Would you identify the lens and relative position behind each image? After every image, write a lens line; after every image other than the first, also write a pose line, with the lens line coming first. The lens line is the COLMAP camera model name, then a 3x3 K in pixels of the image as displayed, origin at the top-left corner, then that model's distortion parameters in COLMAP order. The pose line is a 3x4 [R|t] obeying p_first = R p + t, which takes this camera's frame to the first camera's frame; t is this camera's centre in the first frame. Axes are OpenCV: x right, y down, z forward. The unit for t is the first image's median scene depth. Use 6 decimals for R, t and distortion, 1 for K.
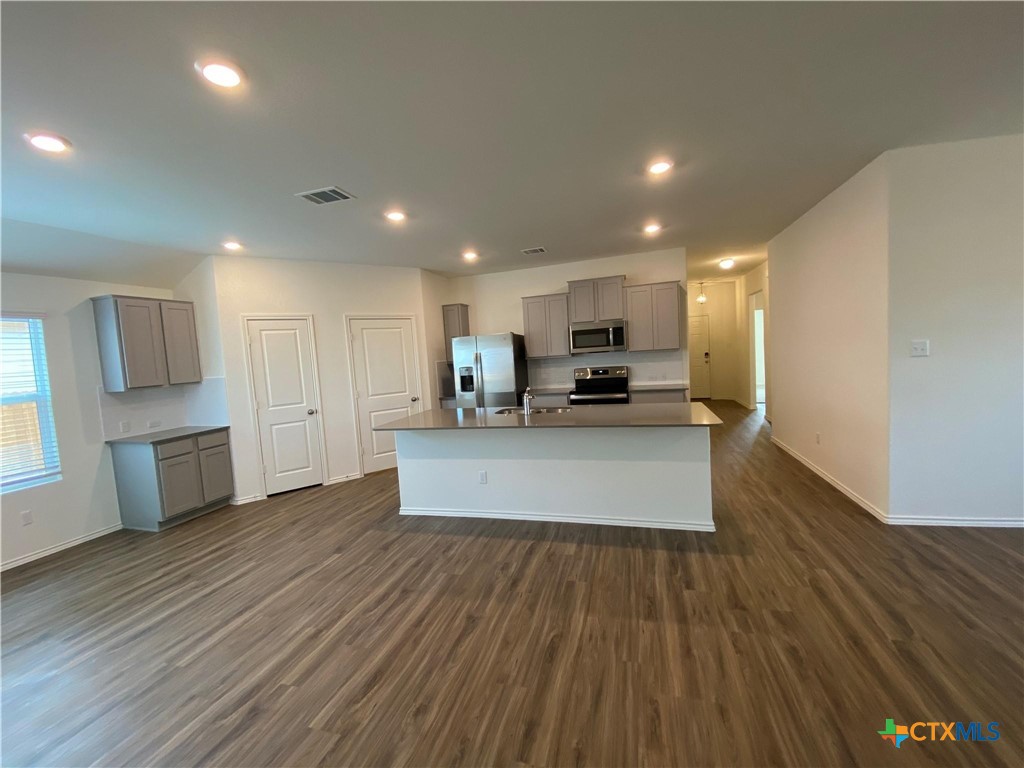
lens RADIAL K [[413.8, 0, 511.5], [0, 413.8, 379.8], [0, 0, 1]] dist [0.014707, -0.019085]
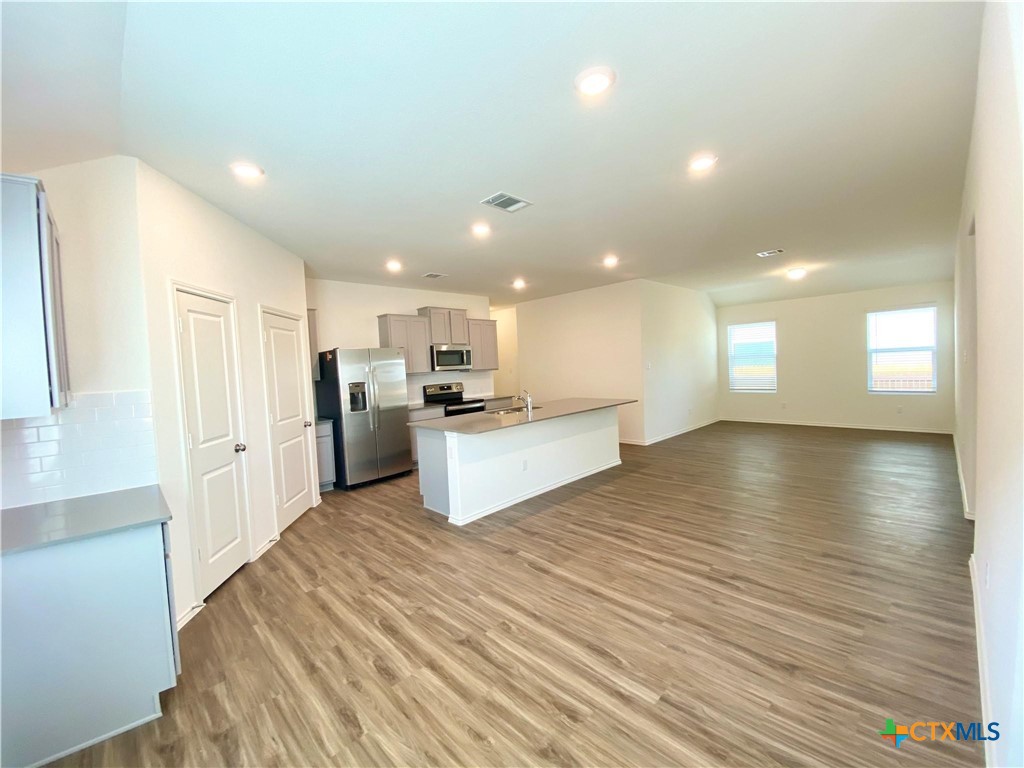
lens RADIAL K [[413.8, 0, 511.5], [0, 413.8, 379.8], [0, 0, 1]] dist [0.014707, -0.019085]
pose [[0.490238, 0.006724, 0.871563, -1.312185], [0.075049, 0.995931, -0.049897, 0.057429], [-0.868352, 0.089871, 0.487738, 0.503307]]
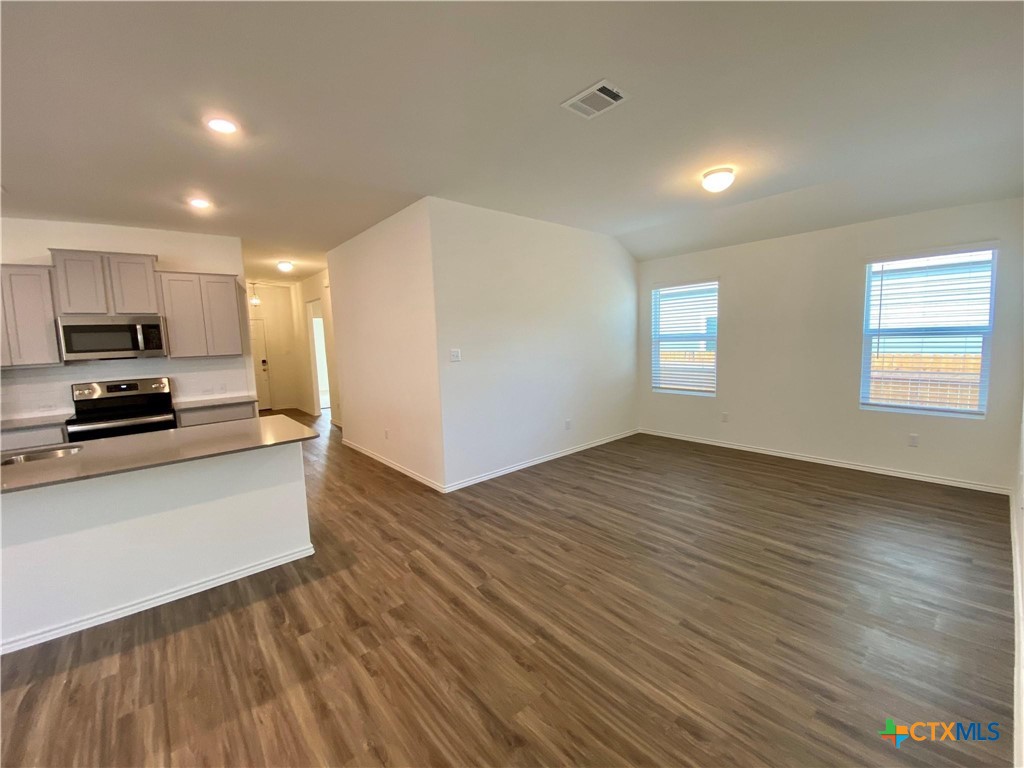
lens RADIAL K [[413.8, 0, 511.5], [0, 413.8, 379.8], [0, 0, 1]] dist [0.014707, -0.019085]
pose [[0.542016, -0.043600, 0.839237, -0.026637], [0.059327, 0.998147, 0.013540, -0.003226], [-0.838272, 0.042450, 0.543598, 0.117855]]
